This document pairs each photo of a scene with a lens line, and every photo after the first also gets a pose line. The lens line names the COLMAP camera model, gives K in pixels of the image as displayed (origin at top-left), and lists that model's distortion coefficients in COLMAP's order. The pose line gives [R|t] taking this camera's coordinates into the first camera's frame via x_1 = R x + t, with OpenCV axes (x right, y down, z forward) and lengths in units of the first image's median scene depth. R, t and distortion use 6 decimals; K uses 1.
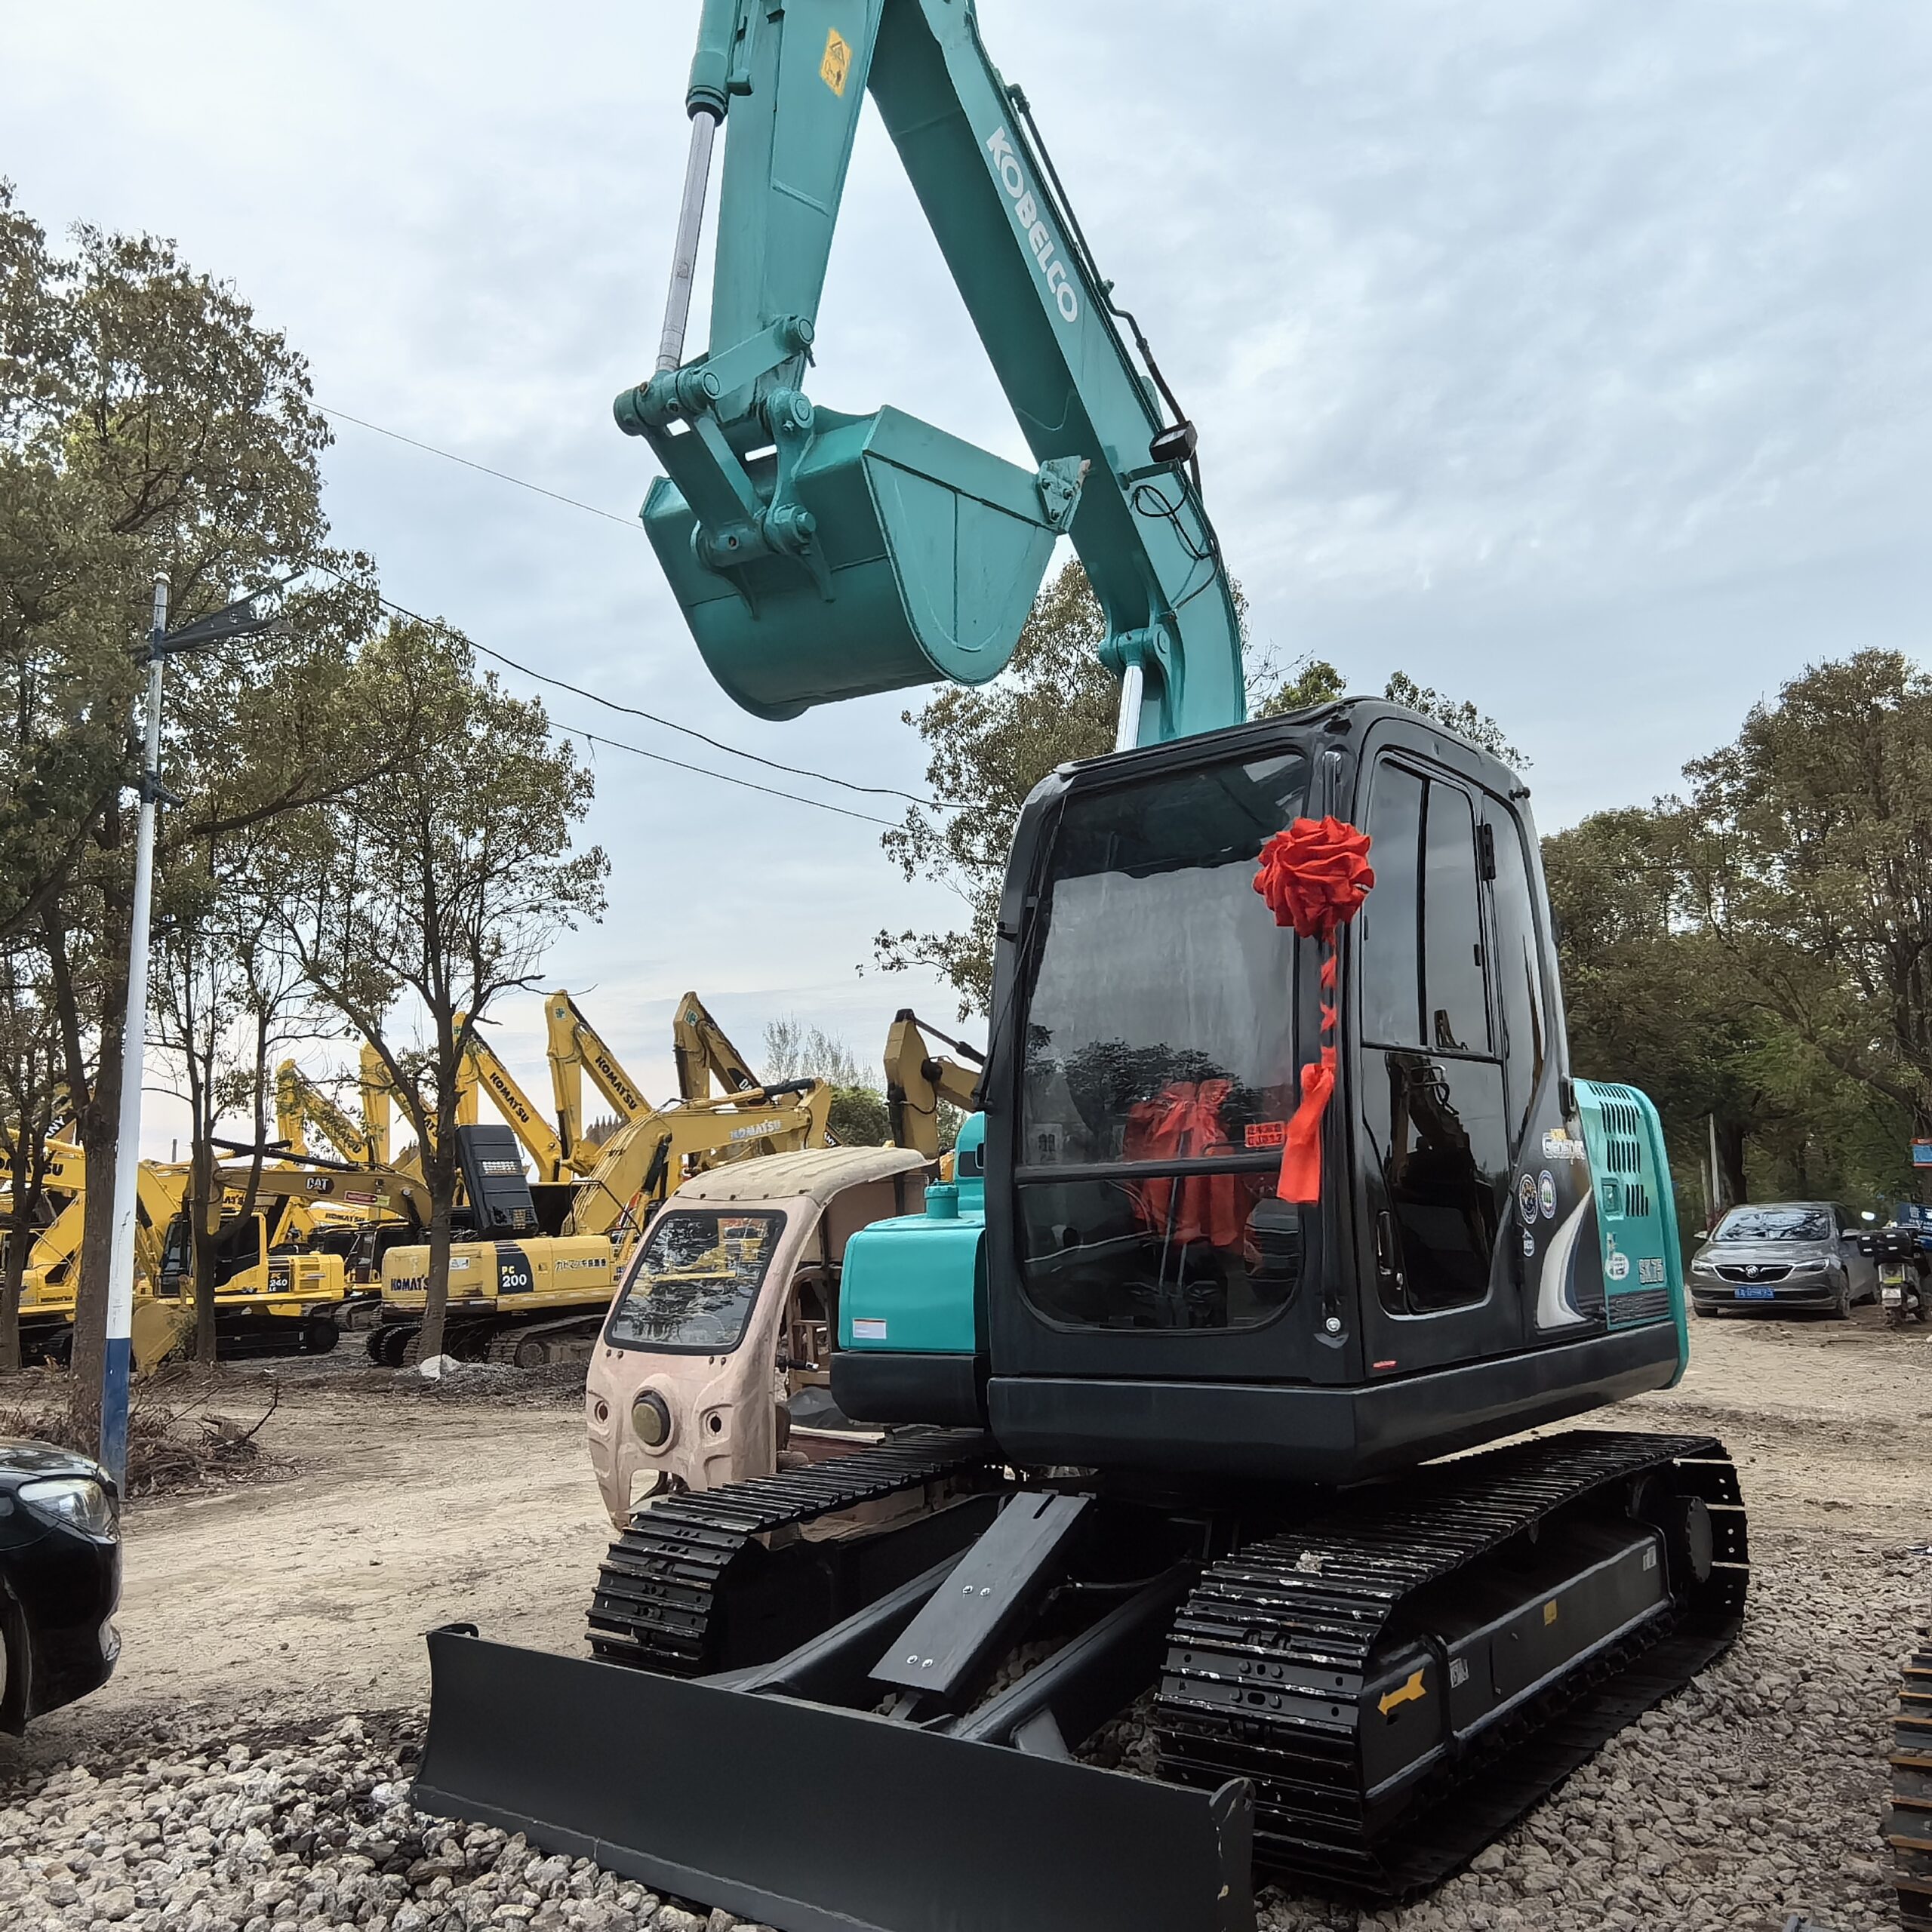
lens RADIAL K [[1631.3, 0, 1005.6], [0, 1631.3, 993.0], [0, 0, 1]] dist [-0.004611, -0.011713]
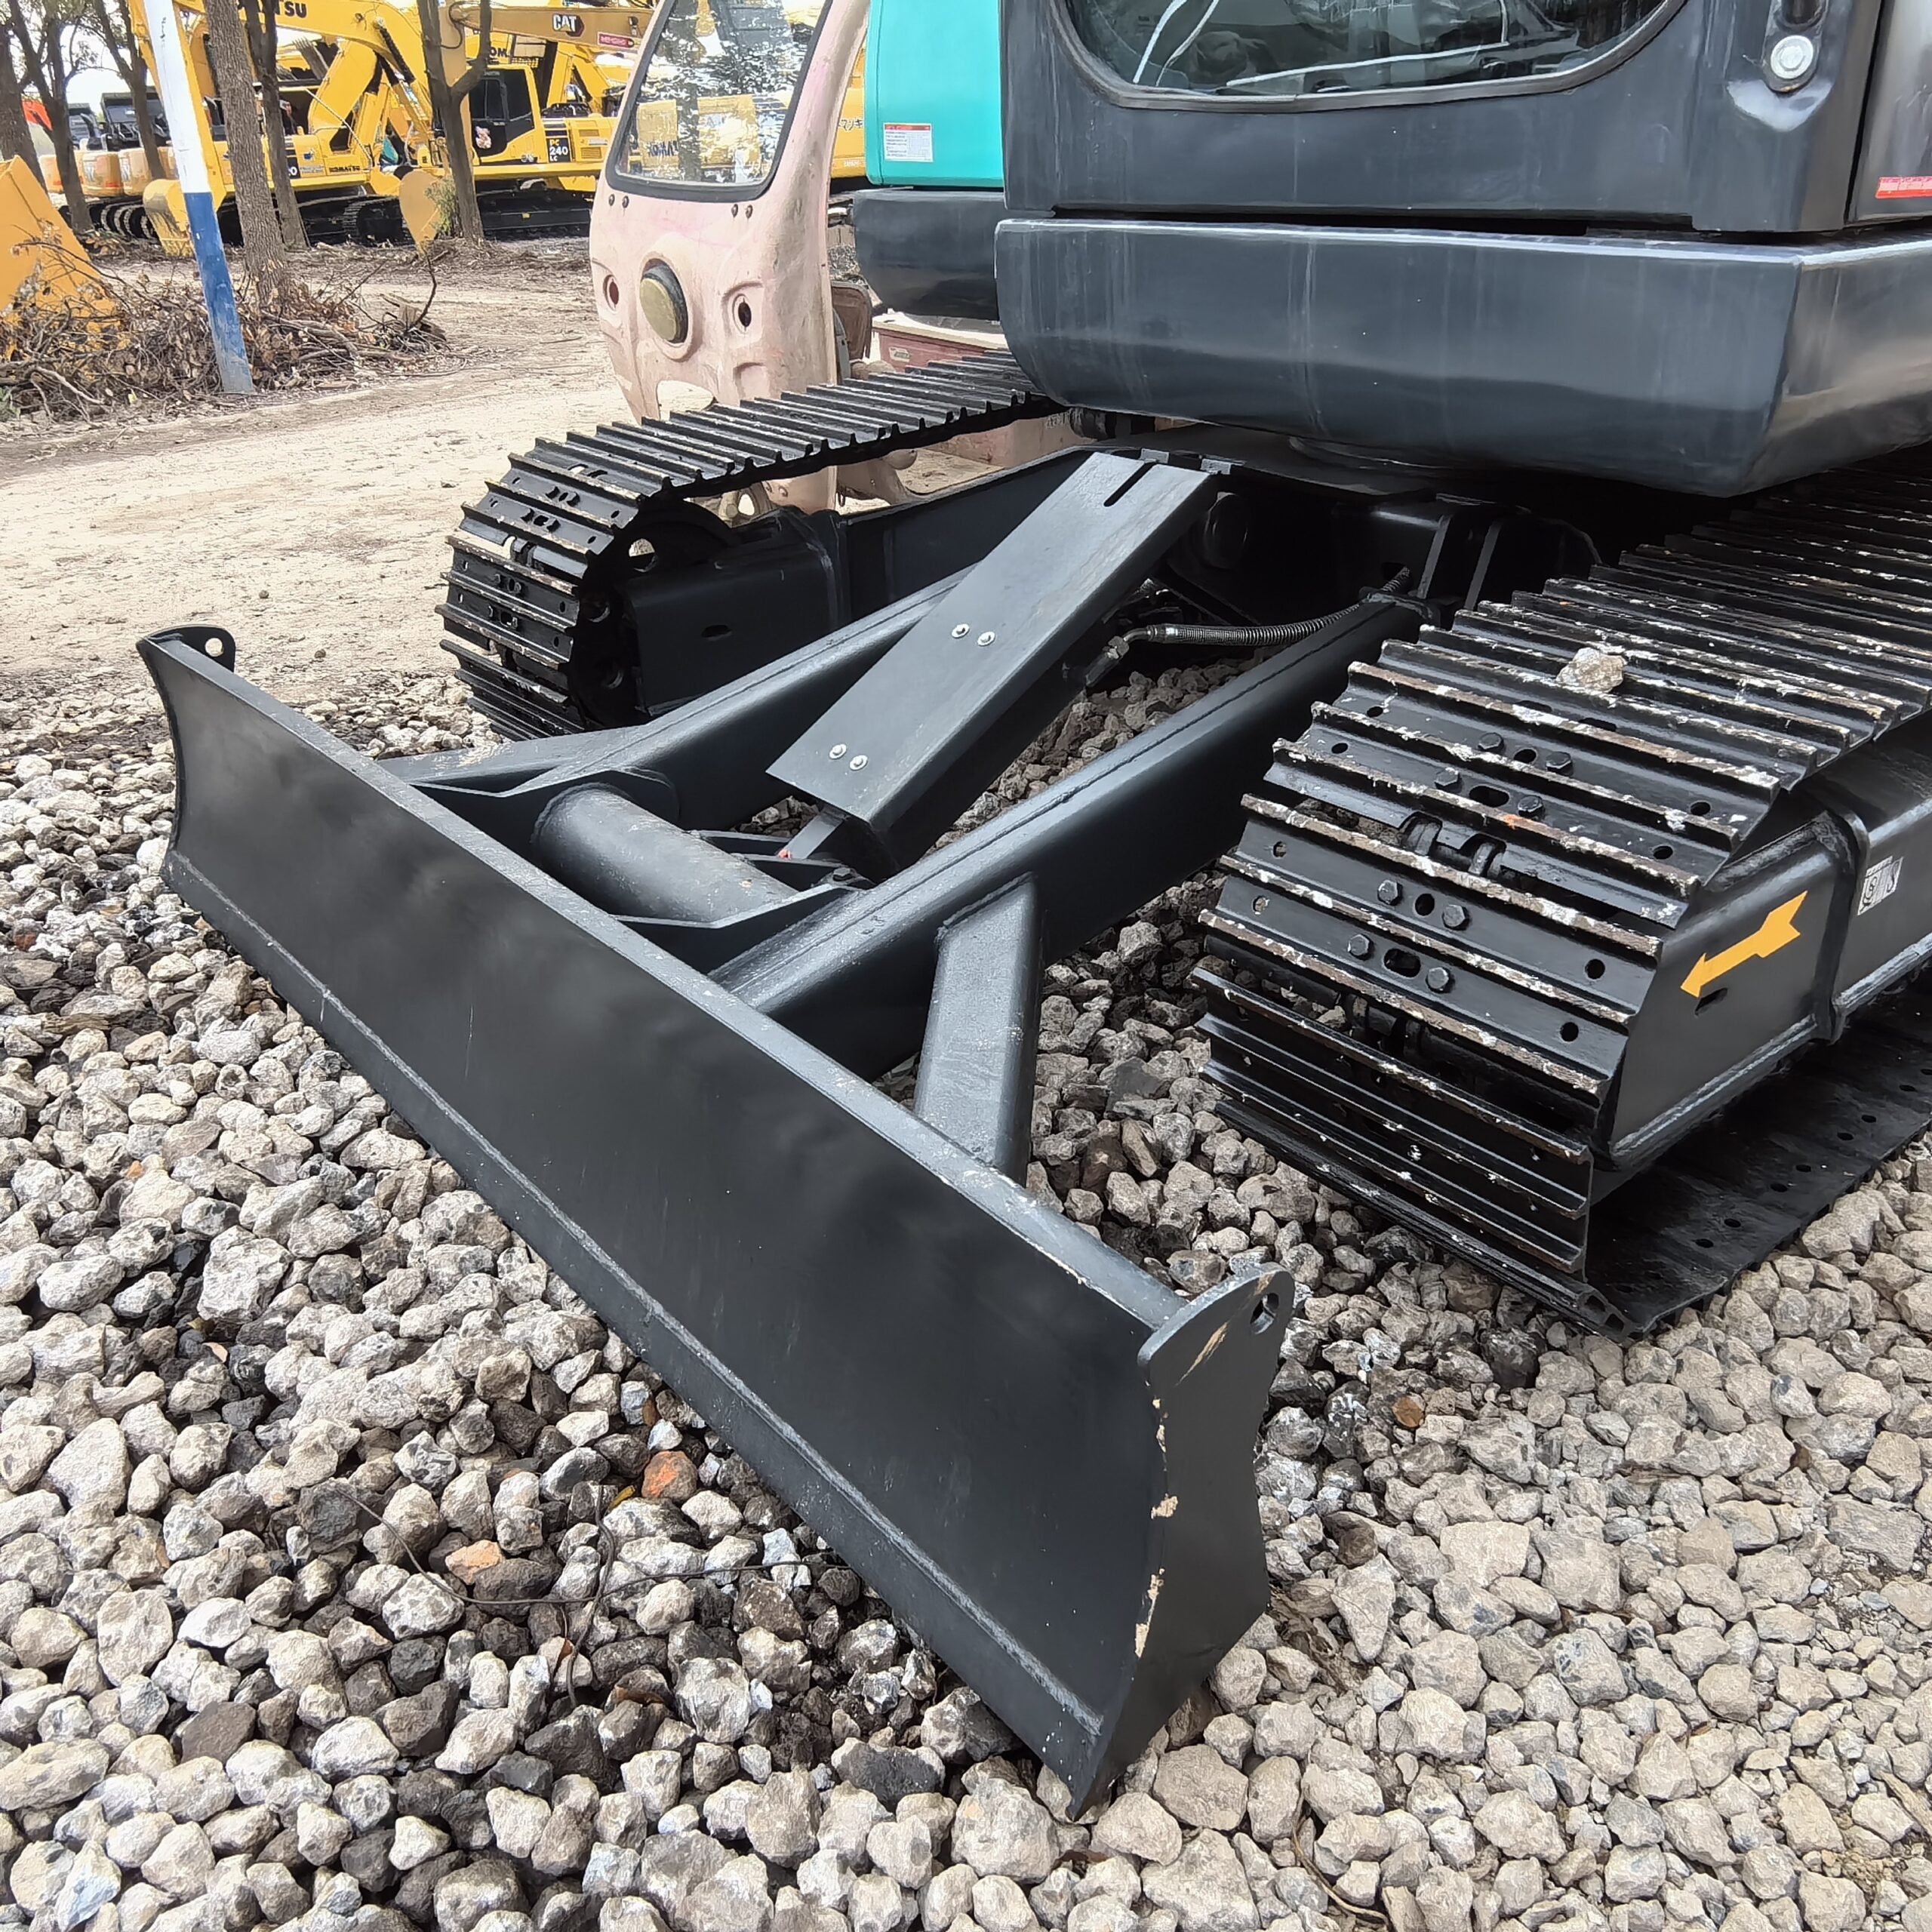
lens RADIAL K [[1631.3, 0, 1005.6], [0, 1631.3, 993.0], [0, 0, 1]] dist [-0.004611, -0.011713]
pose [[0.978382, 0.105062, -0.178130, 0.114076], [0.022972, 0.800798, 0.598493, 0.147552], [0.205525, -0.589647, 0.781073, 0.551409]]
